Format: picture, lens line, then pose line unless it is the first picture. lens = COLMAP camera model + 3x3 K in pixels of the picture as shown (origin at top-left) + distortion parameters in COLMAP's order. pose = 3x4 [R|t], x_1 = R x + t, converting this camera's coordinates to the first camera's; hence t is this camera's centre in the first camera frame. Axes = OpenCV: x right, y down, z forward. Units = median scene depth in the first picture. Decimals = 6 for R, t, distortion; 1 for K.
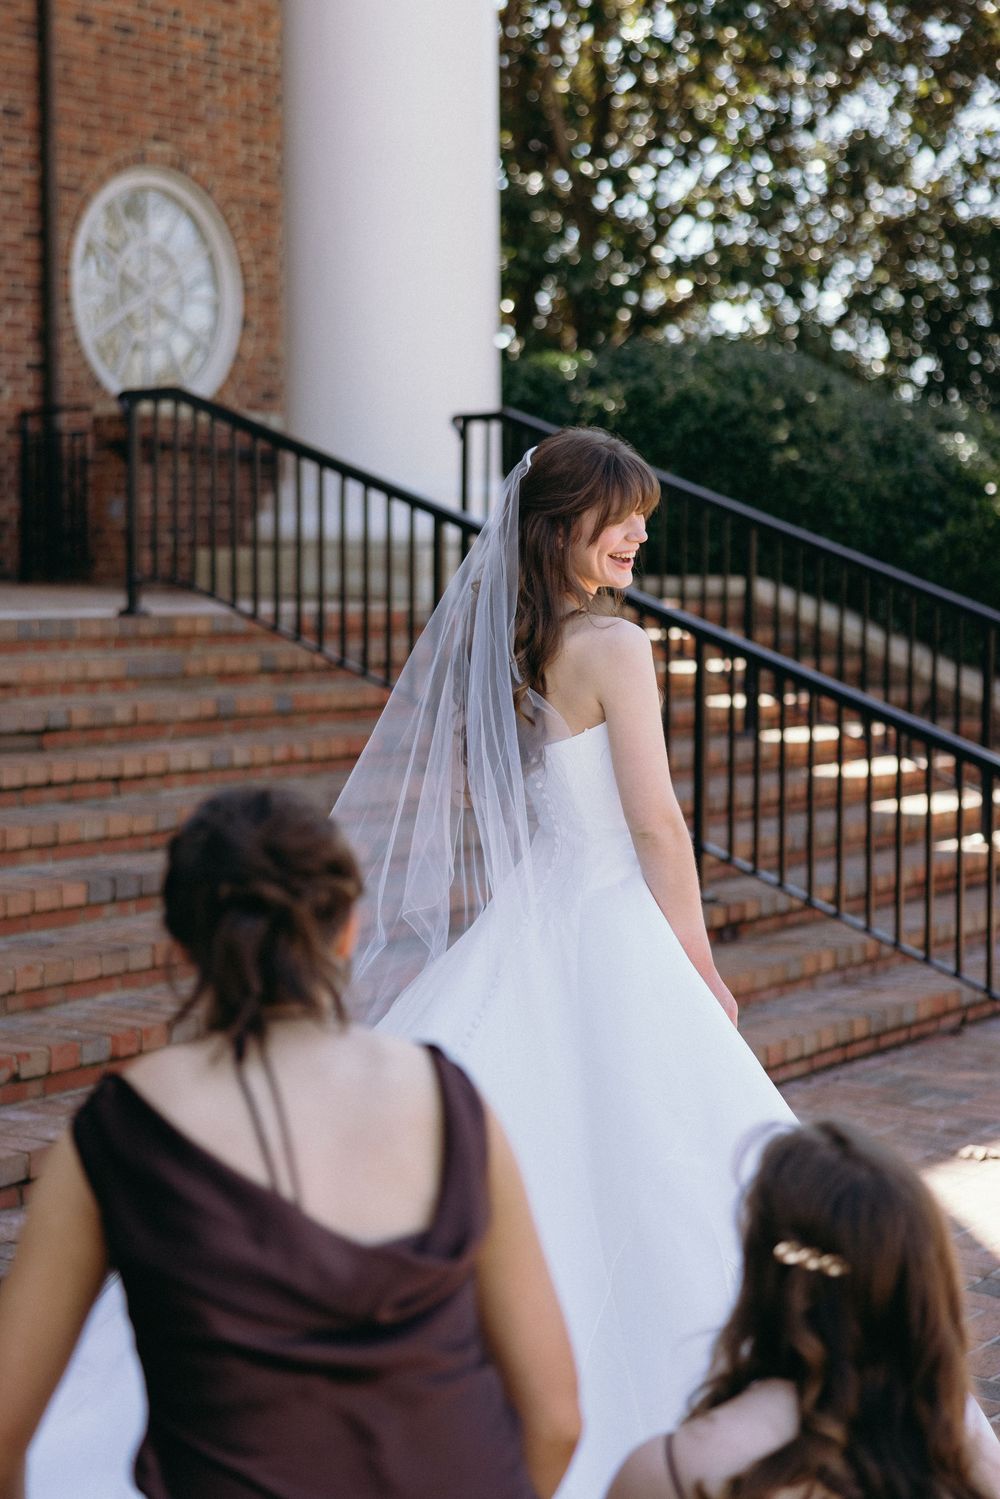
lens RADIAL K [[2553.1, 0, 499.7], [0, 2553.1, 748.4], [0, 0, 1]] dist [0.004312, 0.000000]
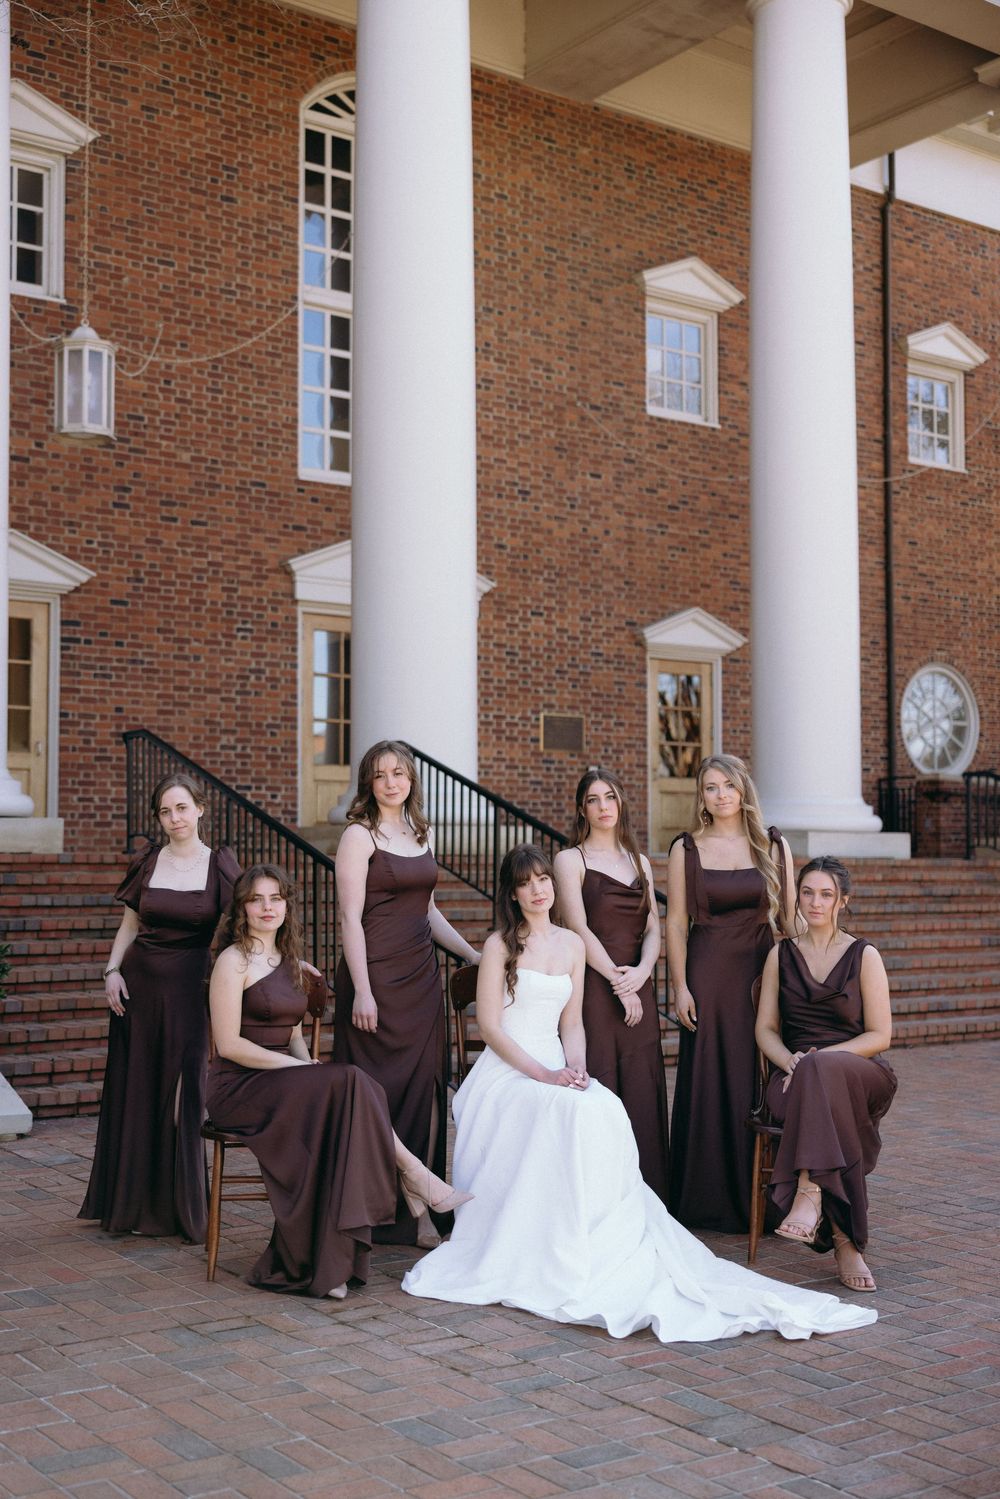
lens RADIAL K [[1801.2, 0, 497.0], [0, 1801.2, 758.4], [0, 0, 1]] dist [0.008761, 0.000000]
pose [[0.948802, -0.012865, -0.315609, -0.012920], [-0.030952, 0.990575, -0.133427, 0.060380], [0.314351, 0.136364, 0.939462, -0.505745]]
